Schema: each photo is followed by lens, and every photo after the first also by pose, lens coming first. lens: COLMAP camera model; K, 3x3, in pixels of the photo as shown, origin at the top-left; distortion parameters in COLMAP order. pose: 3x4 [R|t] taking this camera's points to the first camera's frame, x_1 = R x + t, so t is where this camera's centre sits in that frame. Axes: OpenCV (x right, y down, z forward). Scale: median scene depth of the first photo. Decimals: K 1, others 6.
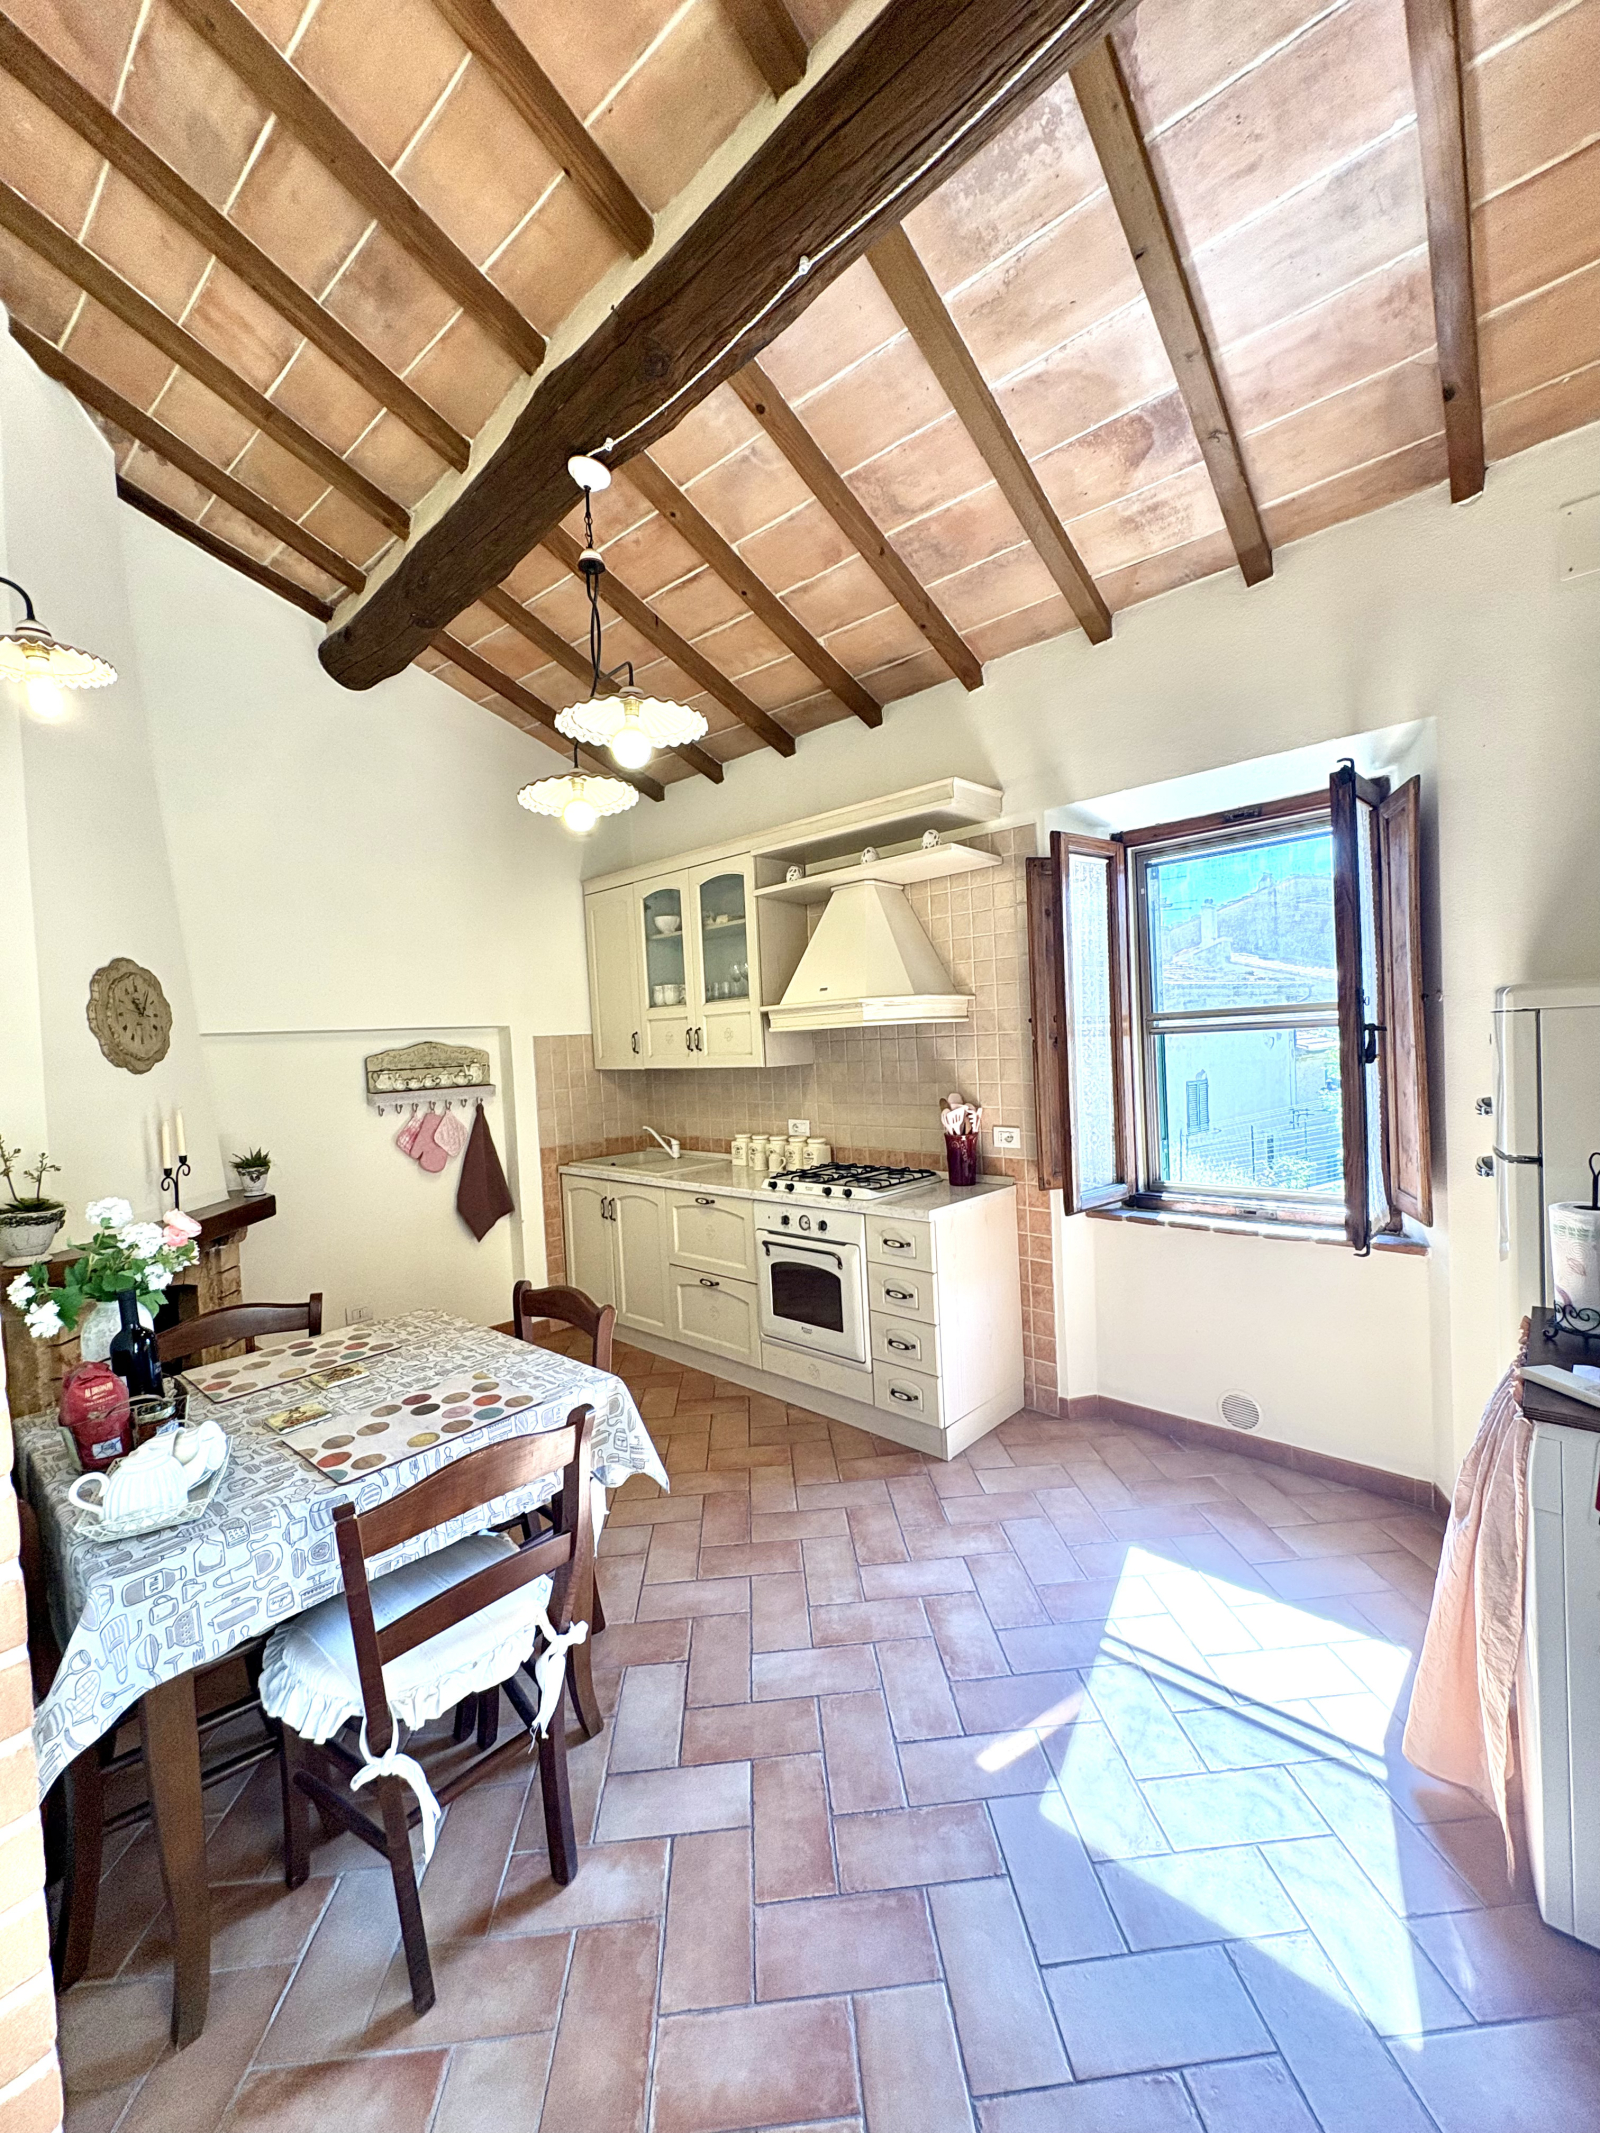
lens RADIAL K [[844.1, 0, 800.0], [0, 844.1, 1066.5], [0, 0, 1]] dist [0.001048, 0.000148]
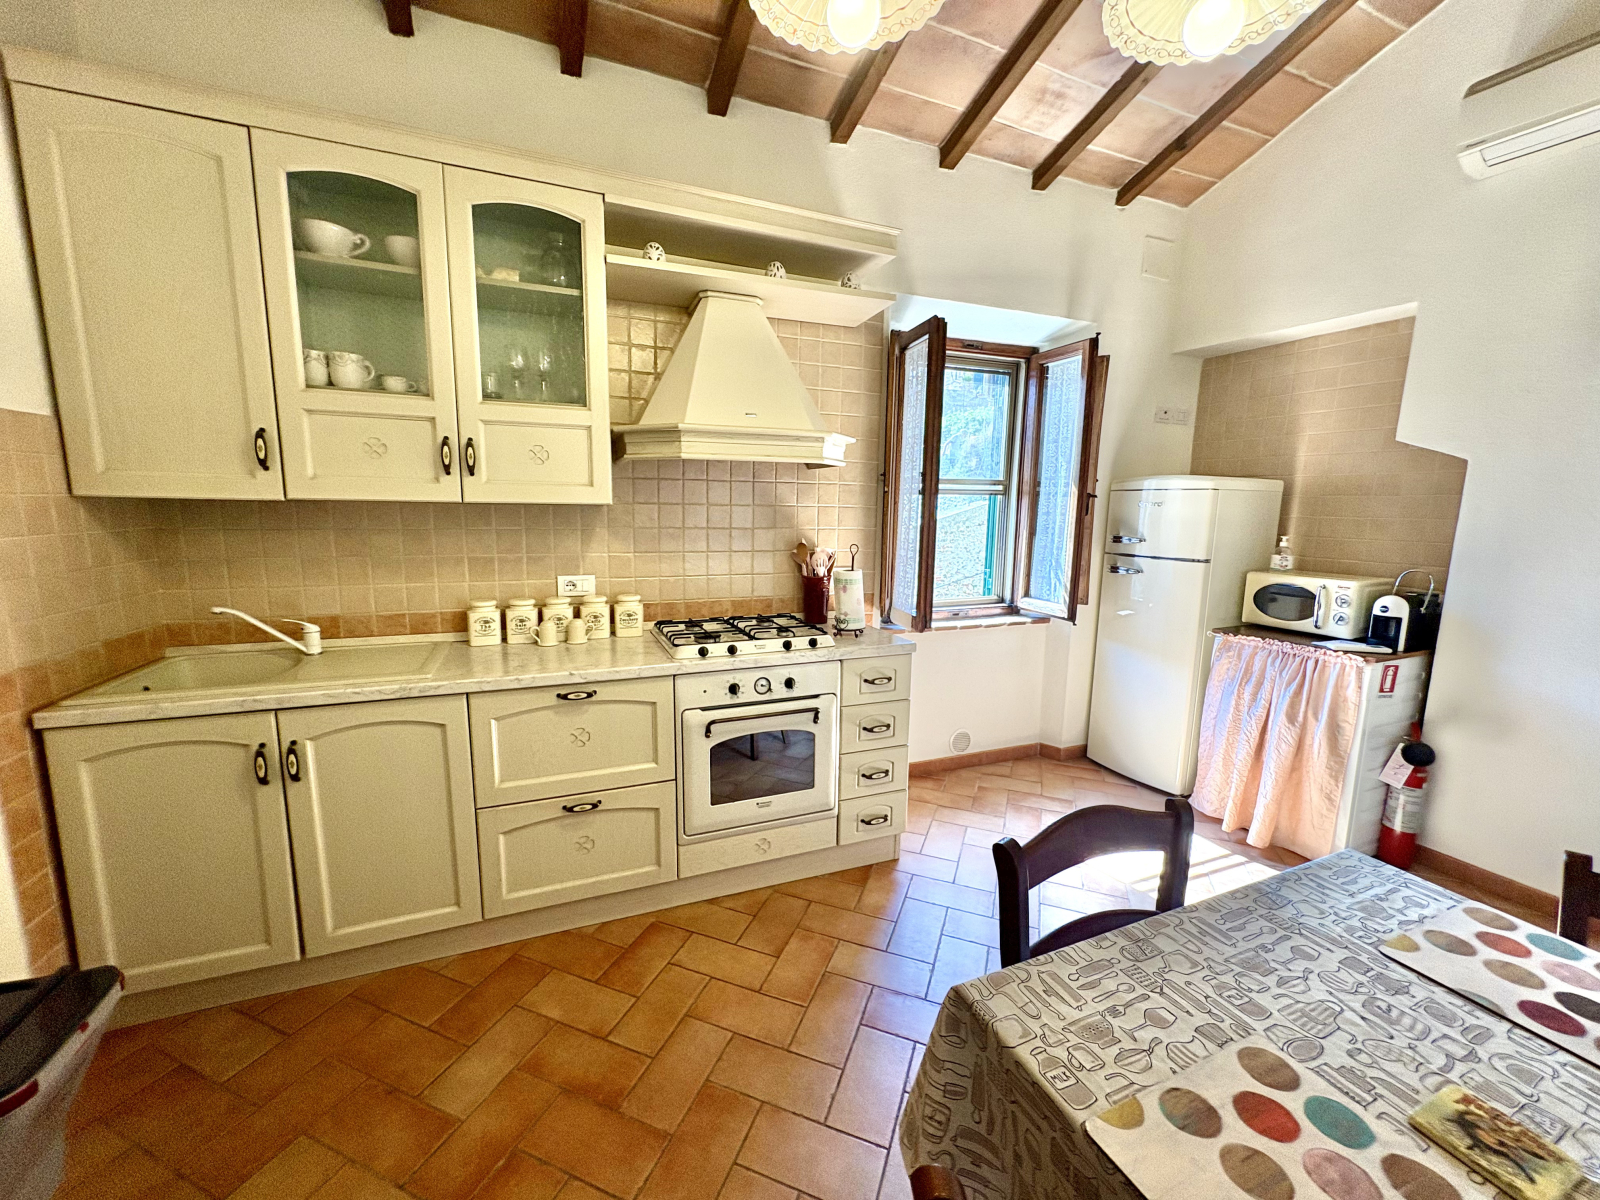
lens RADIAL K [[633.1, 0, 800.0], [0, 633.1, 600.0], [0, 0, 1]] dist [0.001048, 0.000148]
pose [[0.420864, -0.084145, 0.903213, -0.545292], [-0.007078, 0.995354, 0.096027, 0.033275], [-0.907096, -0.046807, 0.418313, 0.676891]]
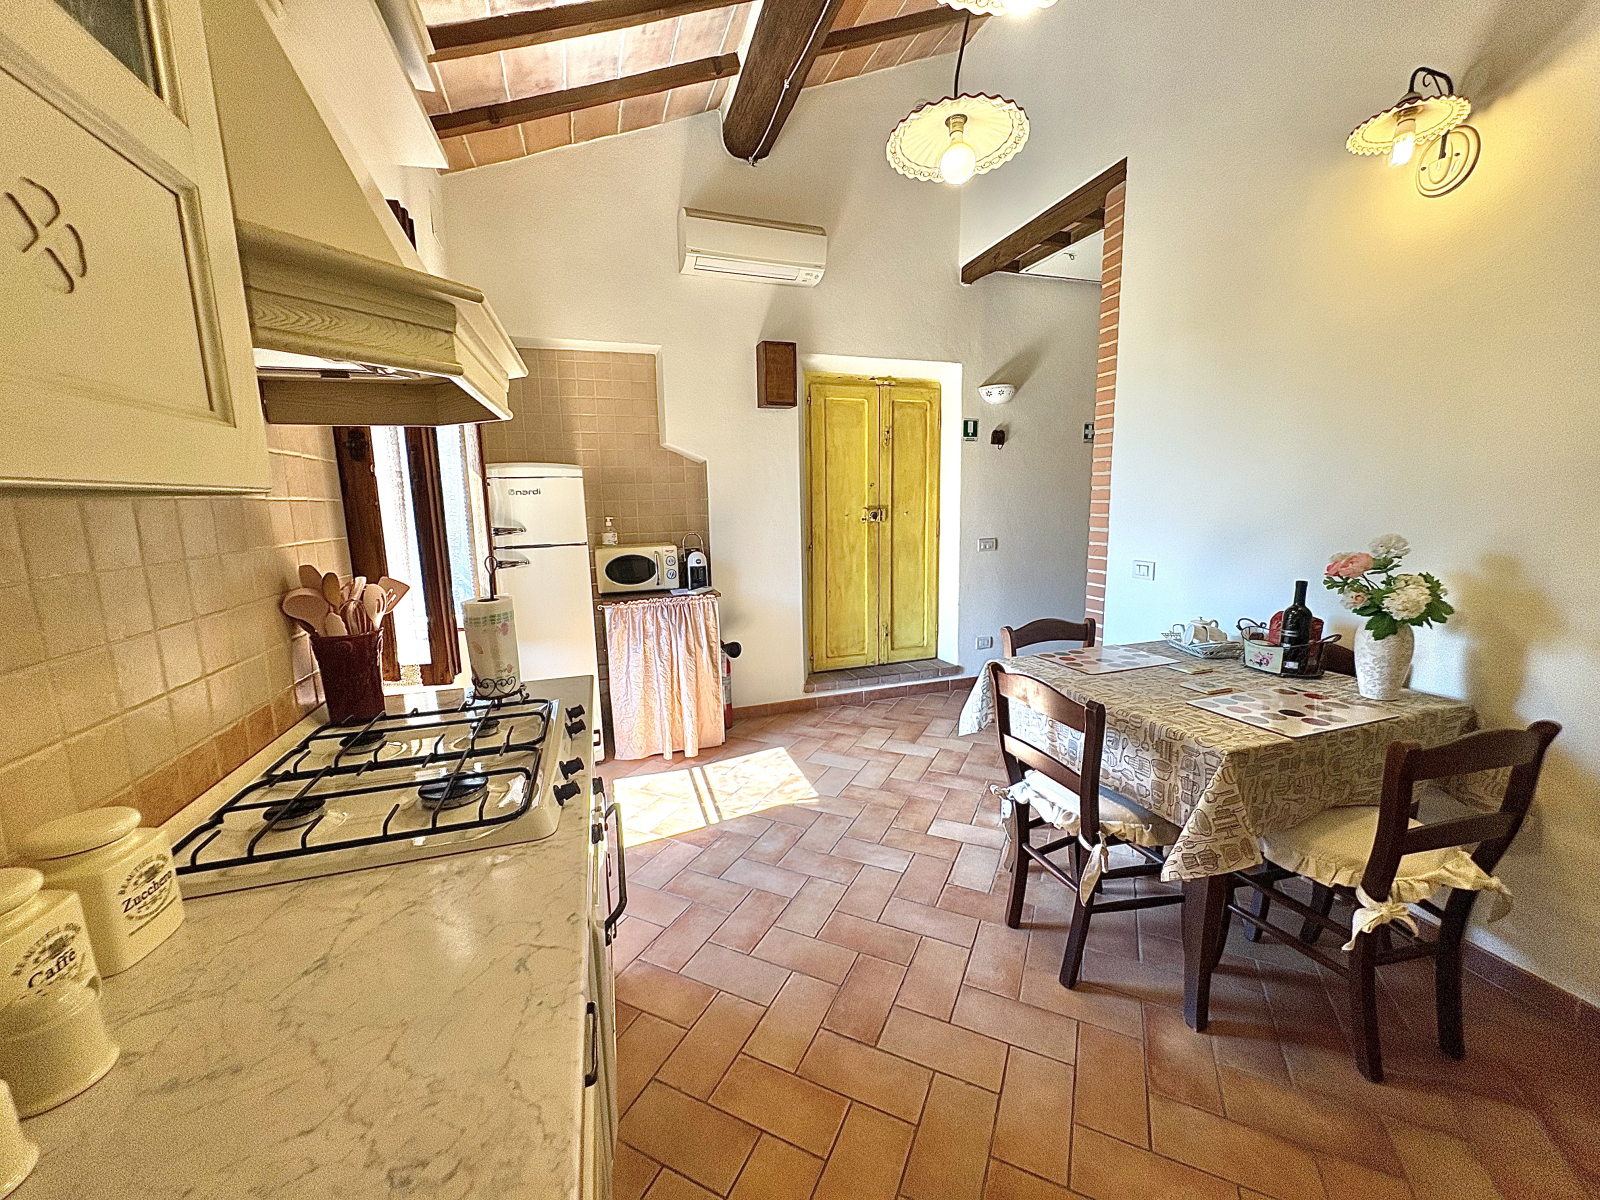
lens RADIAL K [[636.3, 0, 800.0], [0, 636.3, 600.0], [0, 0, 1]] dist [0.000024, -0.000003]
pose [[-0.865772, -0.013700, 0.500251, -0.278127], [0.078480, 0.983540, 0.162758, 0.013404], [-0.494247, 0.180171, -0.850446, 1.199345]]
